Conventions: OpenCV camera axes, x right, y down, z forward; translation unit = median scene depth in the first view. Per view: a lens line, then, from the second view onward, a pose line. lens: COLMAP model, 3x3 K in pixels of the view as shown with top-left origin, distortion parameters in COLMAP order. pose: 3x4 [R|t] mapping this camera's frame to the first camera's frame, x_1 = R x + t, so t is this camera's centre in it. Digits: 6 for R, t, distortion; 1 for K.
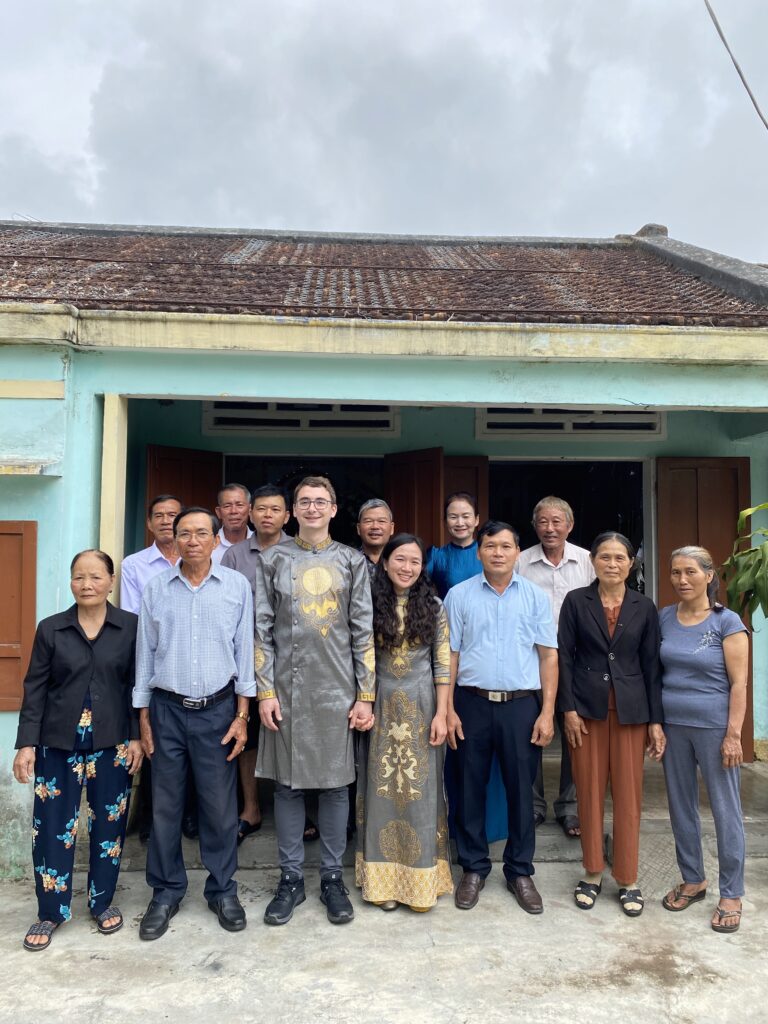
lens RADIAL K [[777.6, 0, 381.2], [0, 777.6, 512.5], [0, 0, 1]] dist [0.030357, -0.038142]
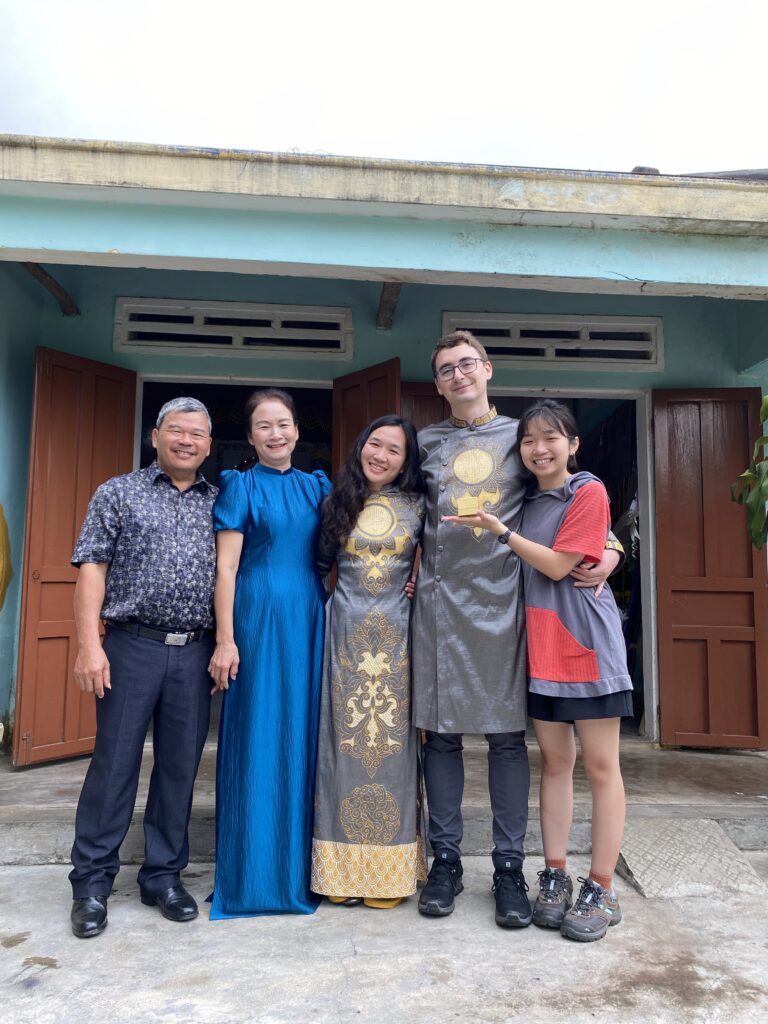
lens RADIAL K [[777.6, 0, 391.8], [0, 777.6, 515.3], [0, 0, 1]] dist [0.030357, -0.038142]
pose [[0.999570, 0.010353, 0.027435, 0.074015], [-0.008707, 0.998194, -0.059431, 0.194950], [-0.028000, 0.059167, 0.997855, 0.266134]]
